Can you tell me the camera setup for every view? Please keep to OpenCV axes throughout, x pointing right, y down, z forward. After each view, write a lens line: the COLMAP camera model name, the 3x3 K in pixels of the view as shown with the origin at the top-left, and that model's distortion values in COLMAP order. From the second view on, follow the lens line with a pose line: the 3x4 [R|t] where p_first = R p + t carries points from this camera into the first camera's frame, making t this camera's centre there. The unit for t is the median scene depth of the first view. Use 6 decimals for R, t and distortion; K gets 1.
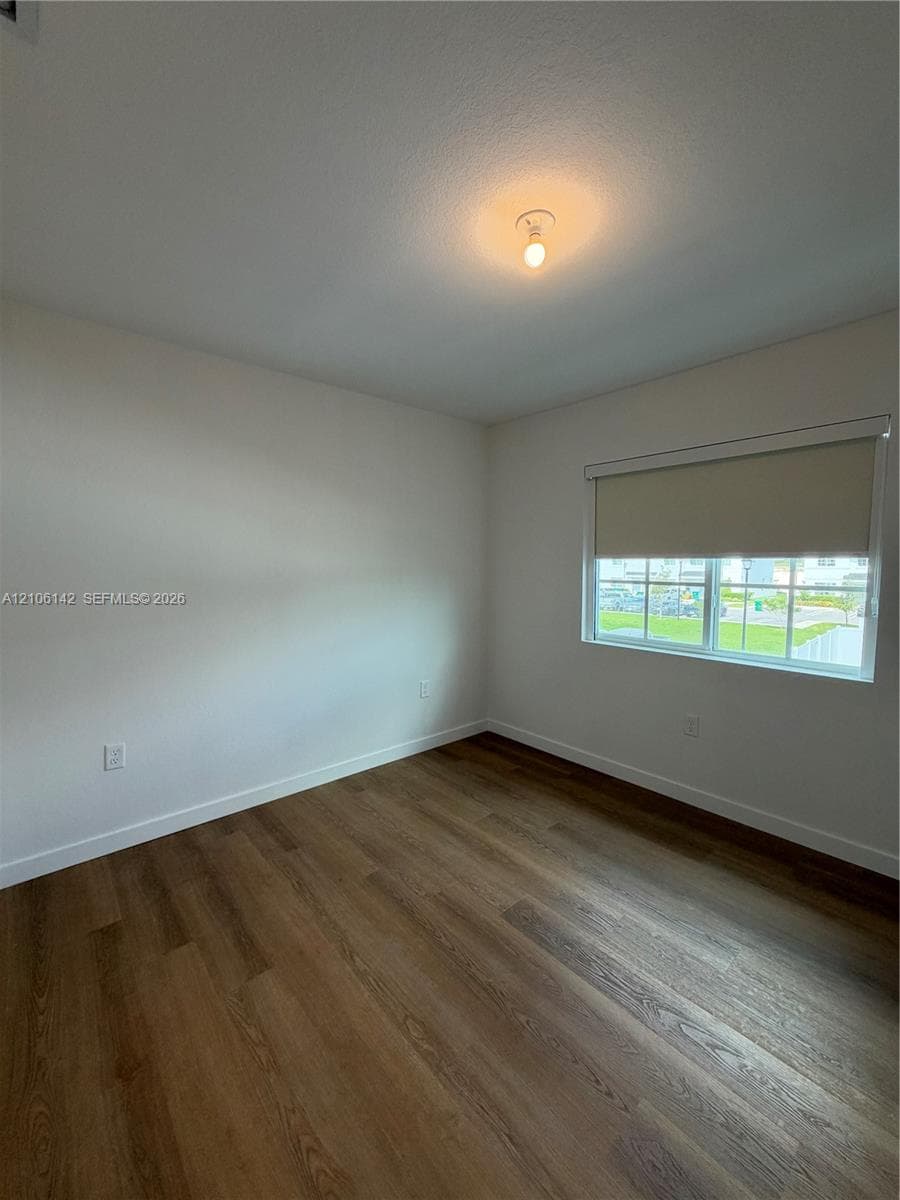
lens RADIAL K [[477.7, 0, 441.2], [0, 477.7, 602.9], [0, 0, 1]] dist [-0.000558, 0.000049]
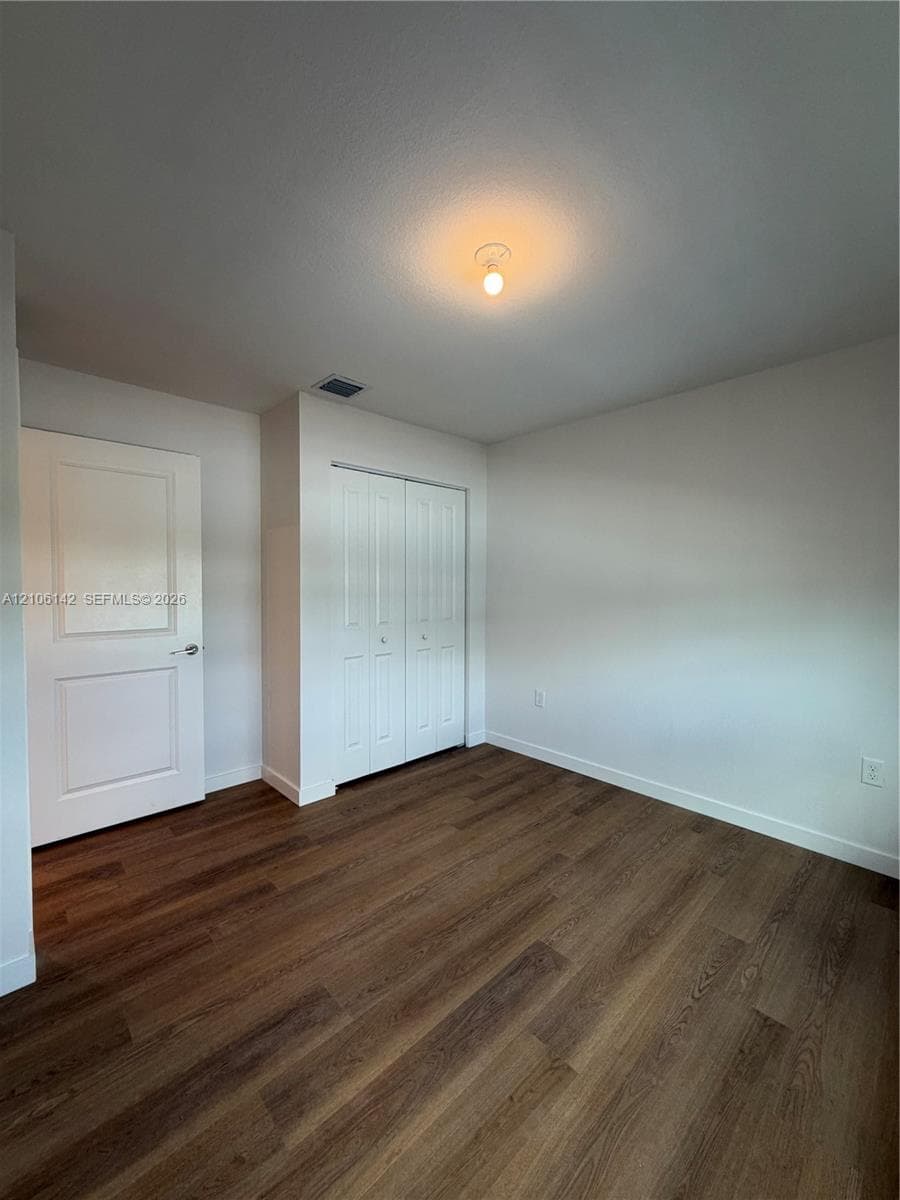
lens RADIAL K [[477.7, 0, 440.8], [0, 477.7, 596.5], [0, 0, 1]] dist [-0.000558, 0.000049]
pose [[0.033729, 0.030059, -0.998979, 0.844209], [-0.087266, 0.995819, 0.027017, -0.021340], [0.995614, 0.086265, 0.036211, 0.586630]]
